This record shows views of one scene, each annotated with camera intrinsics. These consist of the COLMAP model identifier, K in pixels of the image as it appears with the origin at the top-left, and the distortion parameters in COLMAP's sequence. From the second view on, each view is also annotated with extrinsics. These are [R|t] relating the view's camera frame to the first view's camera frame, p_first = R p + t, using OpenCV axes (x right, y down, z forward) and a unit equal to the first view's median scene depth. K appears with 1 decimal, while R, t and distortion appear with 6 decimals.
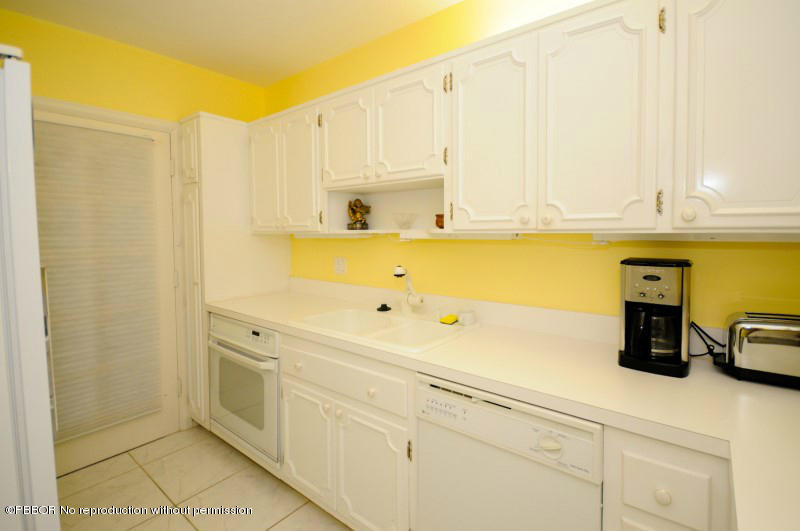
lens RADIAL K [[389.8, 0, 399.3], [0, 389.8, 251.9], [0, 0, 1]] dist [-0.002675, -0.000405]
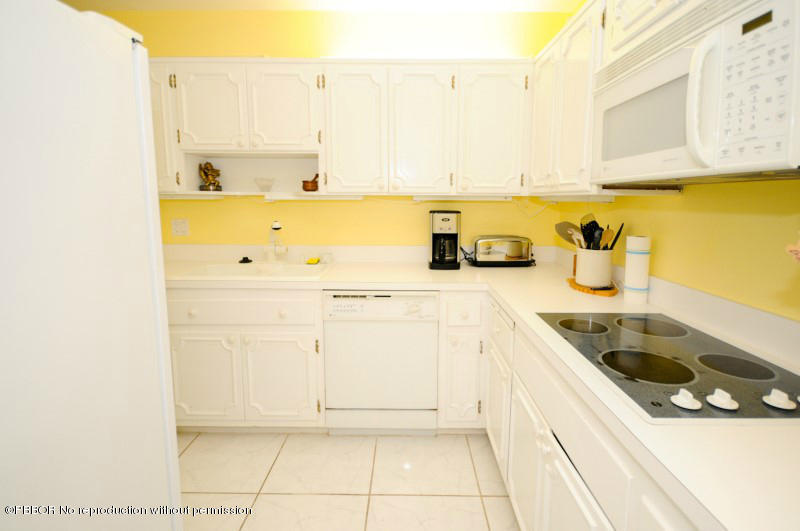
lens RADIAL K [[417.0, 0, 400.0], [0, 417.0, 265.5], [0, 0, 1]] dist [0.003568, -0.000376]
pose [[0.773541, -0.085128, 0.628003, -0.601484], [0.024280, 0.994191, 0.104860, 0.052359], [-0.633281, -0.065866, 0.771114, -0.319190]]
